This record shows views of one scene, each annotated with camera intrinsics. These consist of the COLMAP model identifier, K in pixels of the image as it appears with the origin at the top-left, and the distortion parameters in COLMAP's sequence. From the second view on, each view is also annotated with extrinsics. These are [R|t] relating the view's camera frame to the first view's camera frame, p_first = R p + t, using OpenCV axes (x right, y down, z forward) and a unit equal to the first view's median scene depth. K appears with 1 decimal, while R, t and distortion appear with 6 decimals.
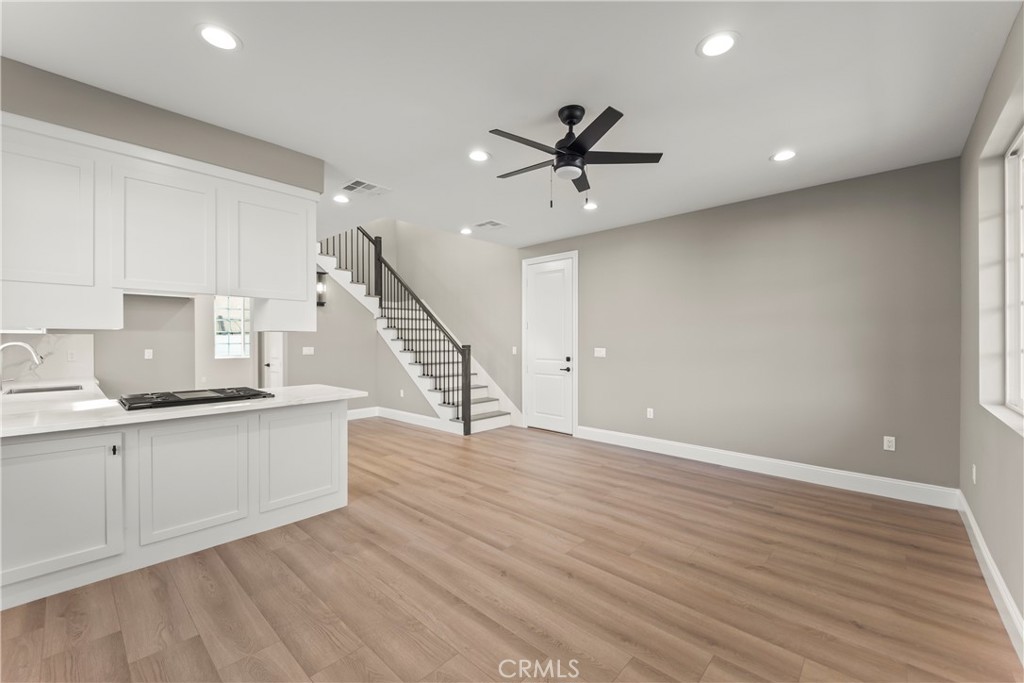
lens RADIAL K [[408.6, 0, 519.9], [0, 408.6, 342.0], [0, 0, 1]] dist [0.008705, -0.004692]
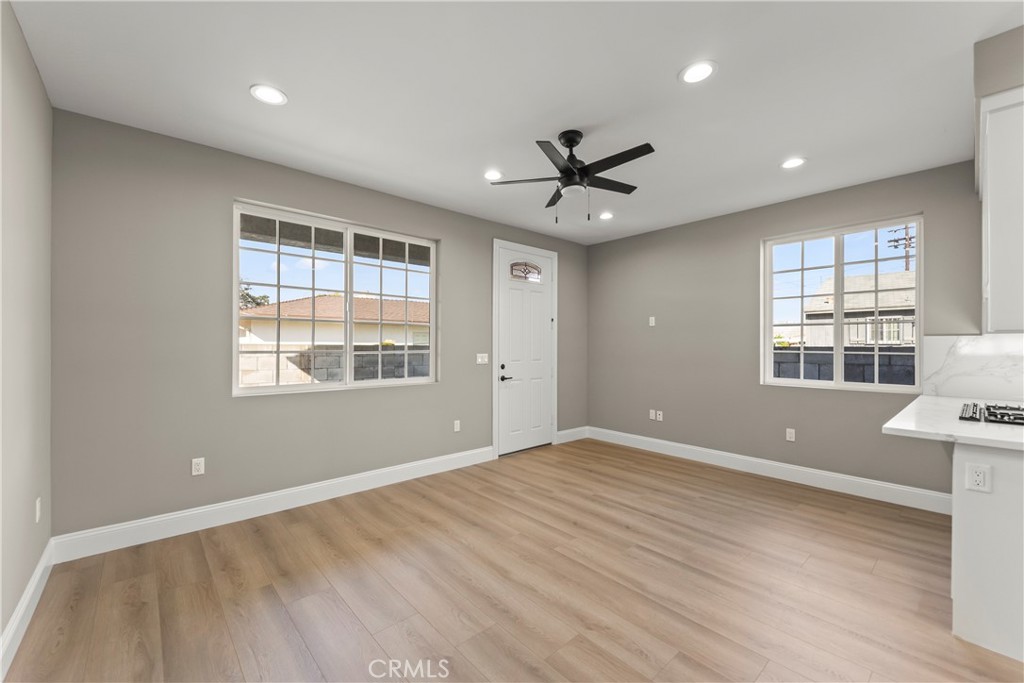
lens RADIAL K [[408.6, 0, 515.9], [0, 408.6, 346.0], [0, 0, 1]] dist [0.008705, -0.004692]
pose [[-0.994127, 0.000264, 0.108221, 0.128533], [0.001189, 0.999963, 0.008478, -0.007860], [-0.108215, 0.008557, -0.994091, 1.752329]]
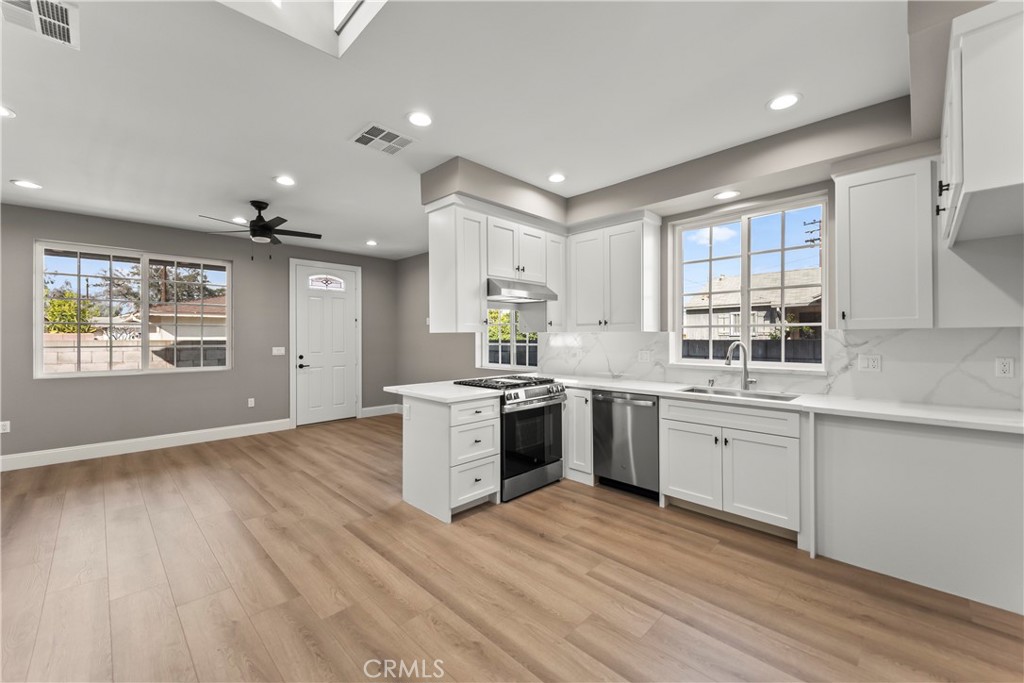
lens RADIAL K [[408.6, 0, 516.0], [0, 408.6, 336.4], [0, 0, 1]] dist [0.008705, -0.004692]
pose [[-0.998919, 0.006294, 0.046052, -0.816729], [0.006421, 0.999976, 0.002608, -0.015940], [-0.046034, 0.002901, -0.998936, 2.177689]]
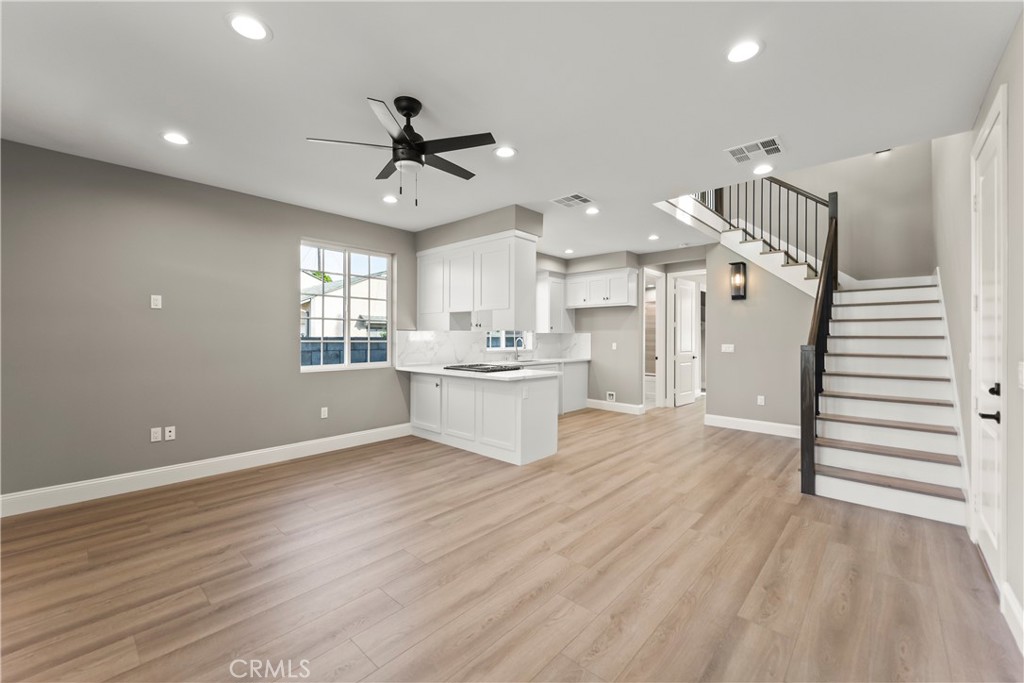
lens RADIAL K [[408.6, 0, 501.5], [0, 408.6, 335.9], [0, 0, 1]] dist [0.008705, -0.004692]
pose [[-0.022456, 0.000622, -0.999748, 0.919240], [-0.008860, 0.999960, 0.000822, -0.006189], [0.999709, 0.008876, -0.022450, 1.043973]]
